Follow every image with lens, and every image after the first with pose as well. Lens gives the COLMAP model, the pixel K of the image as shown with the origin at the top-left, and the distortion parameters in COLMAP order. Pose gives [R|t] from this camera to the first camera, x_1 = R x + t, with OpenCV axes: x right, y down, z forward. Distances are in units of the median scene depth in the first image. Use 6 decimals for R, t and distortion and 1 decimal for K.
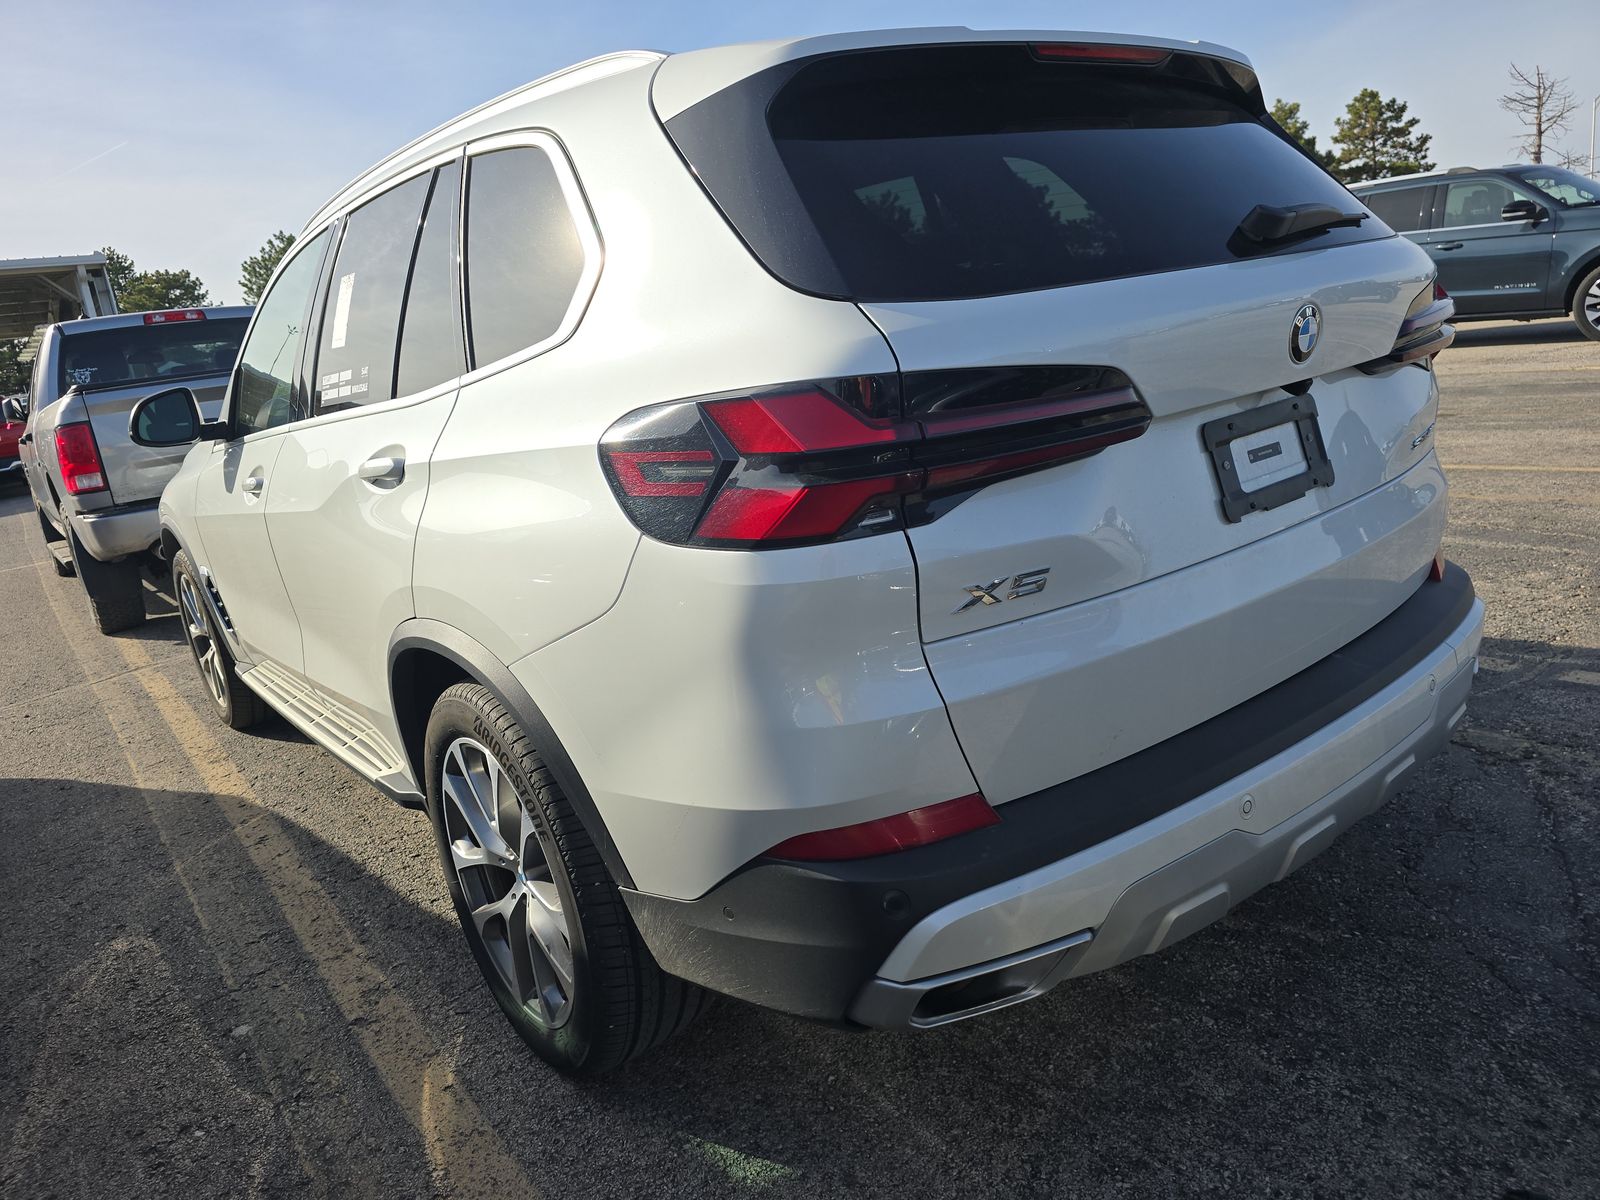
lens RADIAL K [[1071.9, 0, 819.6], [0, 1071.9, 602.8], [0, 0, 1]] dist [0.052306, -0.043213]
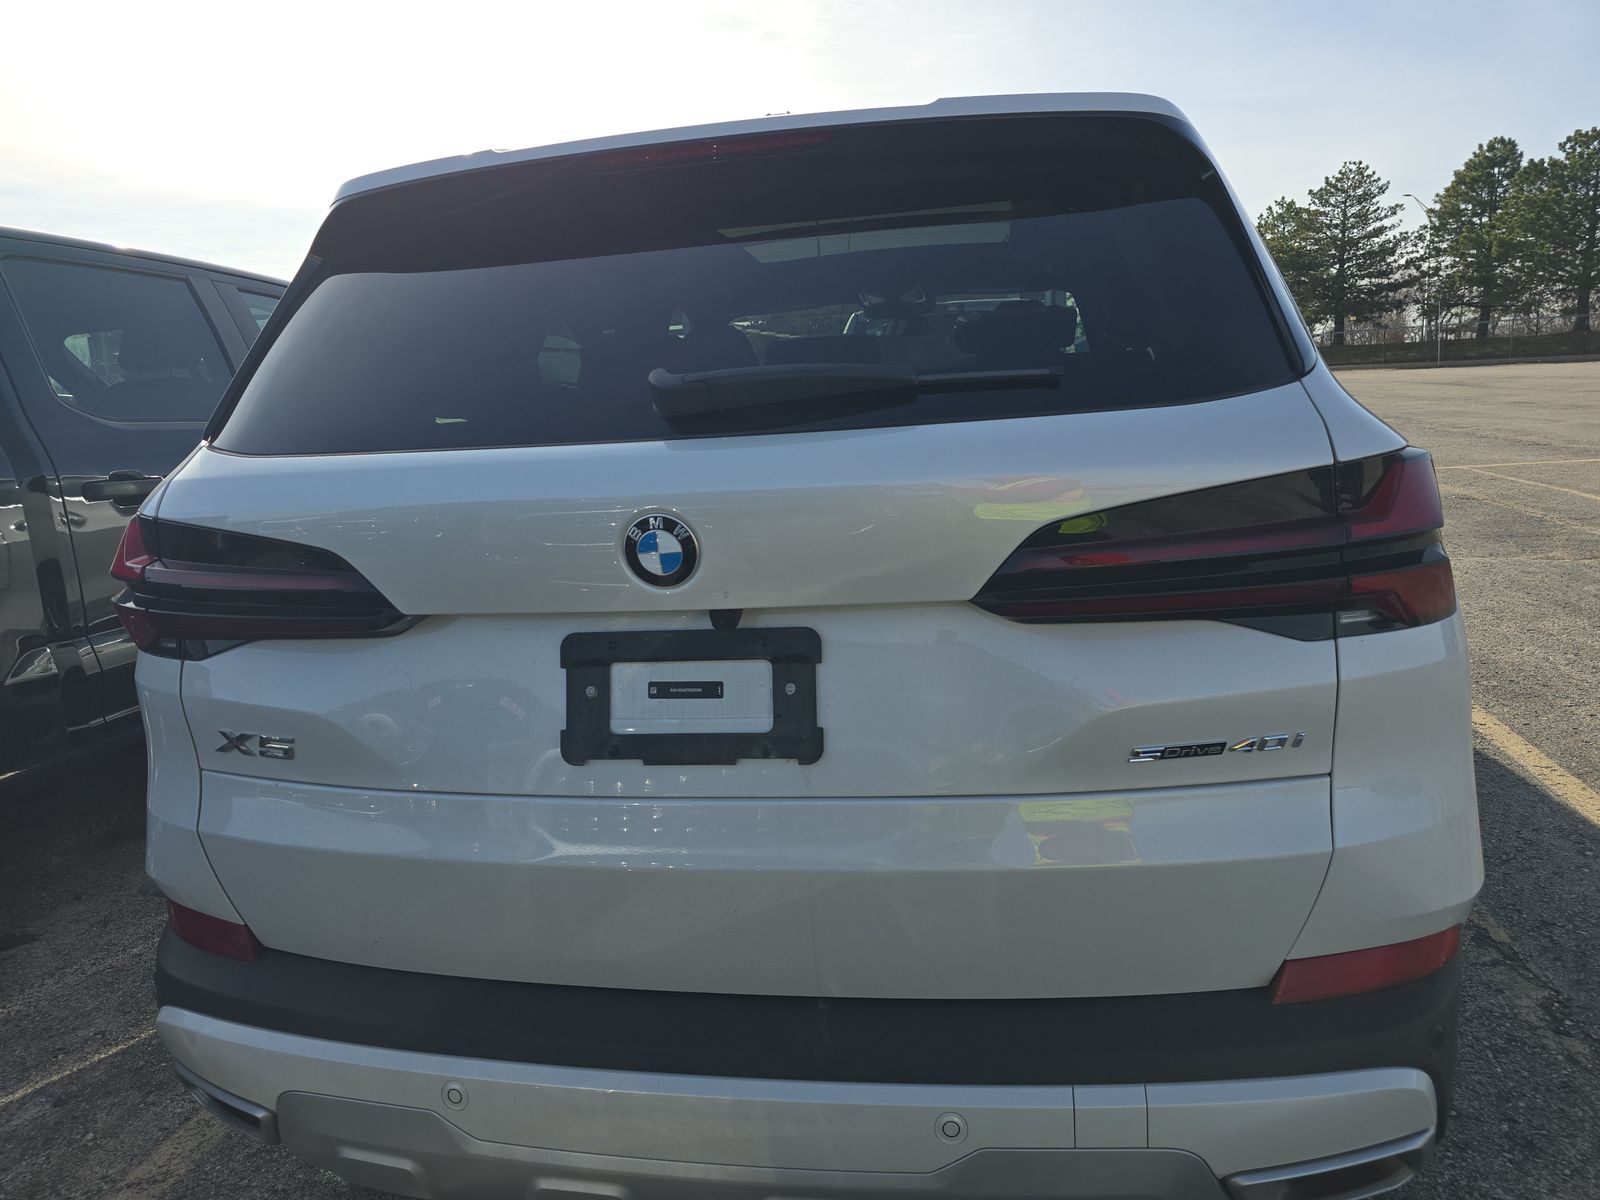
lens RADIAL K [[1071.9, 0, 819.6], [0, 1071.9, 602.8], [0, 0, 1]] dist [0.052306, -0.043213]
pose [[0.653920, 0.243528, -0.716298, 0.789735], [-0.209112, 0.968073, 0.138225, -0.255148], [0.727091, 0.059398, 0.683967, 0.447990]]
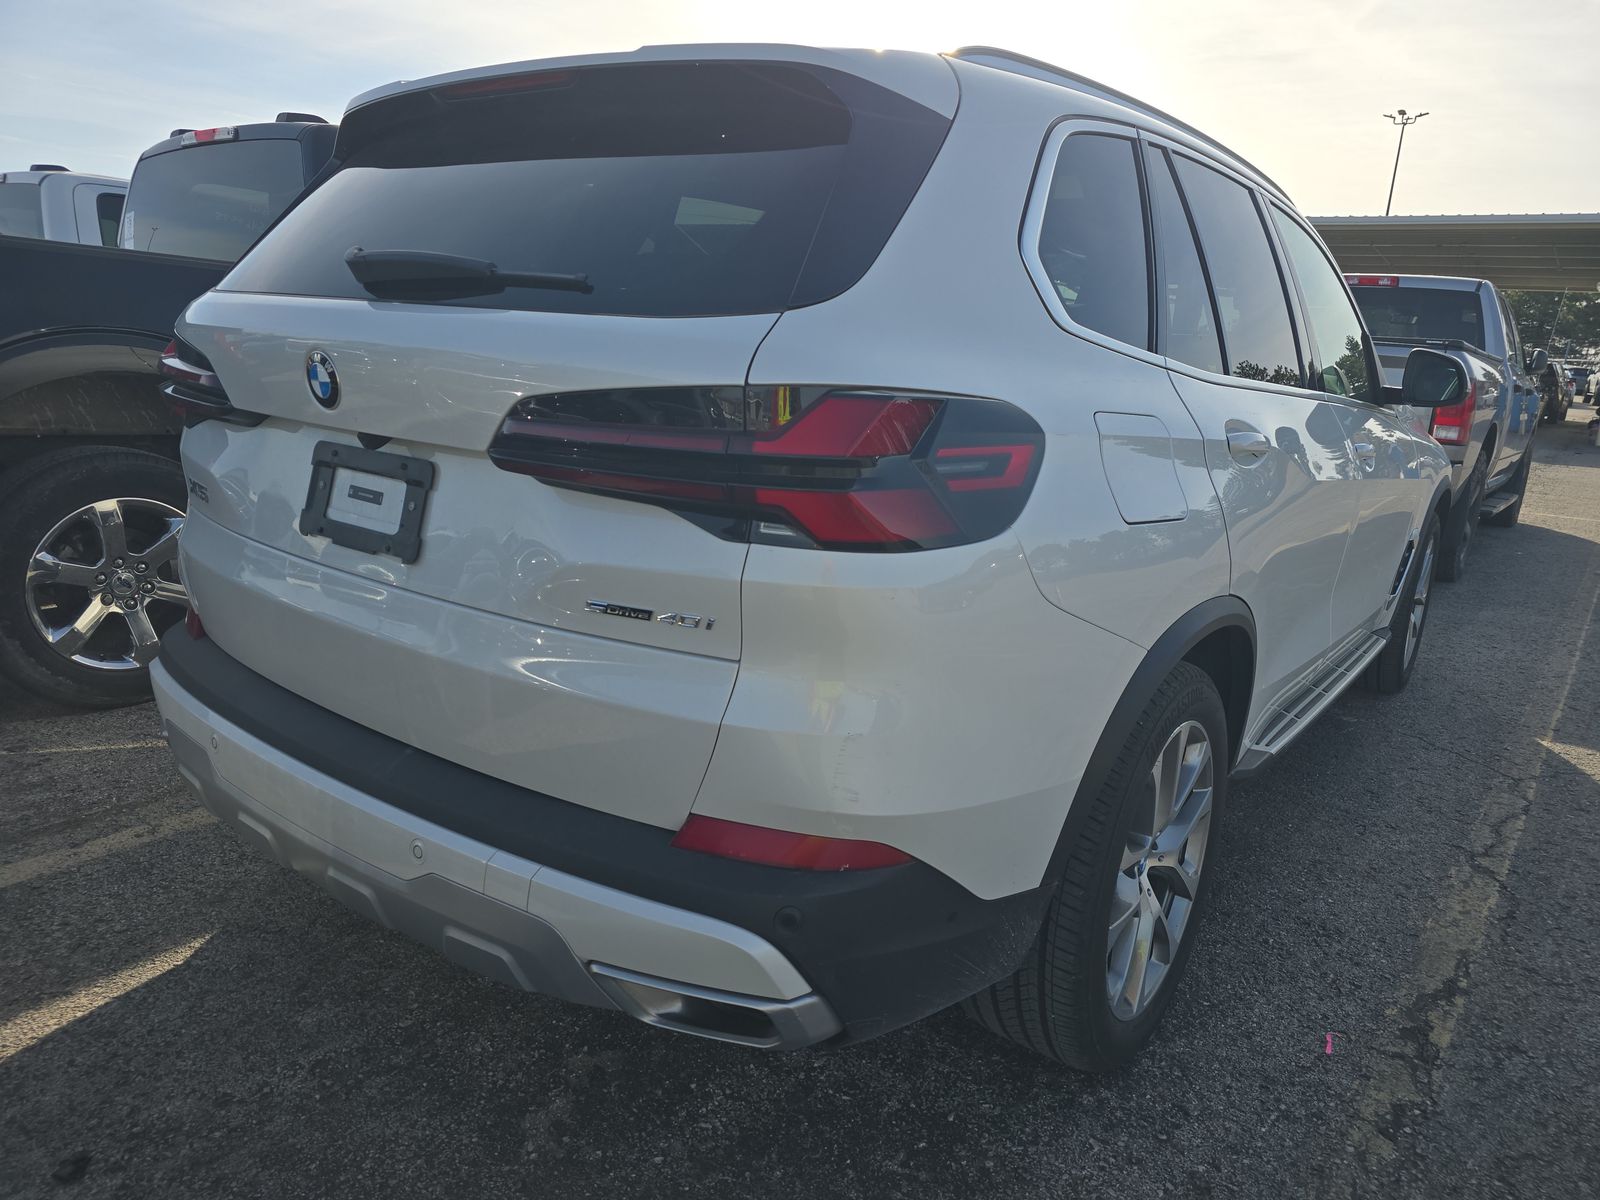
lens RADIAL K [[1079.9, 0, 817.6], [0, 1079.9, 597.8], [0, 0, 1]] dist [0.044965, -0.045650]
pose [[0.247787, 0.372769, -0.894228, 1.149811], [-0.326761, 0.901085, 0.285083, -0.378032], [0.912046, 0.221559, 0.345084, 0.845003]]
